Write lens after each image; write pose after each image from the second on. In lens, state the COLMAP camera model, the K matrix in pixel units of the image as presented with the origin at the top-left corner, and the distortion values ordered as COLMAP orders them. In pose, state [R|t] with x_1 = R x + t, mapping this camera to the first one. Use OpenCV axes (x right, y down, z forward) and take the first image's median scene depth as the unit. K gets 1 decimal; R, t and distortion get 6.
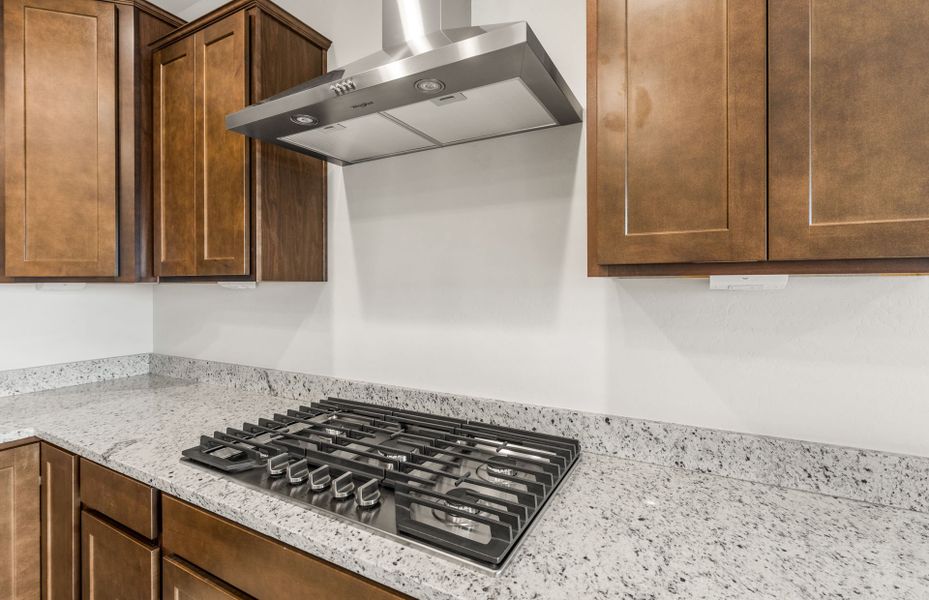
lens RADIAL K [[423.9, 0, 464.3], [0, 423.9, 280.5], [0, 0, 1]] dist [0.002577, -0.000240]
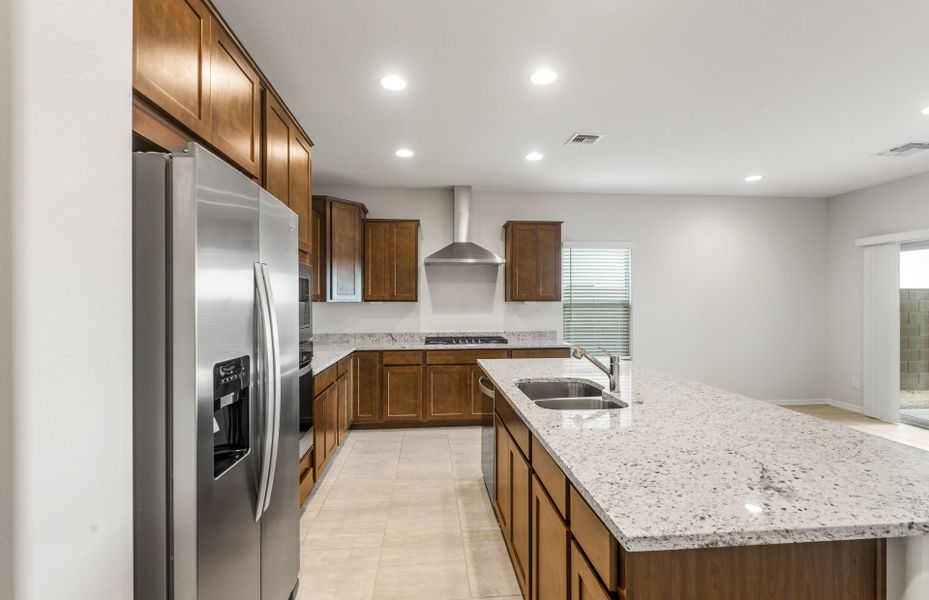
lens RADIAL K [[419.3, 0, 465.6], [0, 419.3, 305.0], [0, 0, 1]] dist [0.000001, -0.000058]
pose [[0.831243, 0.002394, 0.555904, -1.974376], [-0.007535, 0.999947, 0.006960, 0.001346], [-0.555858, -0.009974, 0.831217, -1.974455]]
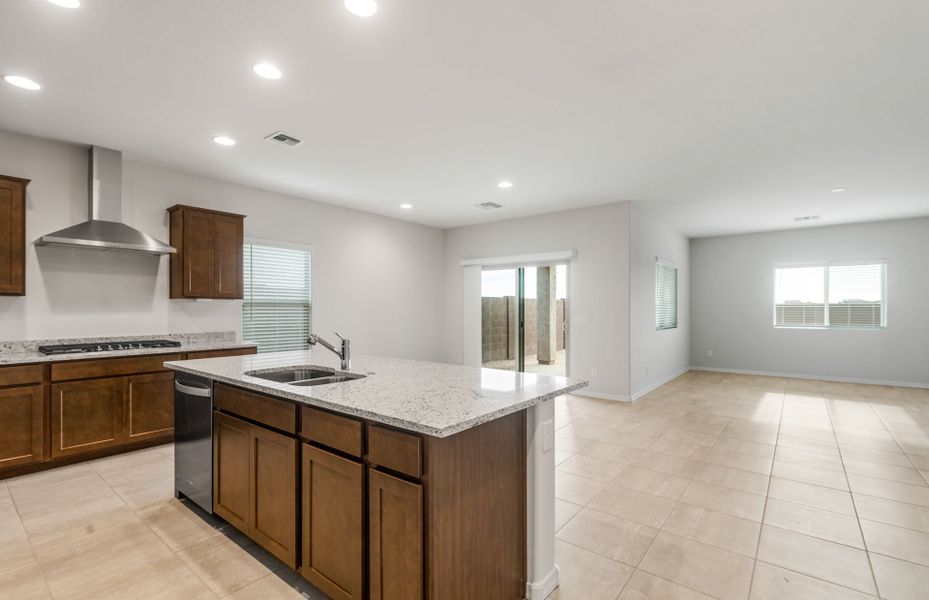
lens RADIAL K [[419.3, 0, 471.5], [0, 419.3, 312.3], [0, 0, 1]] dist [0.000001, -0.000058]
pose [[0.163162, -0.002674, 0.986596, -2.340158], [-0.008104, 0.999959, 0.004050, 0.061984], [-0.986566, -0.008657, 0.163134, -1.839520]]
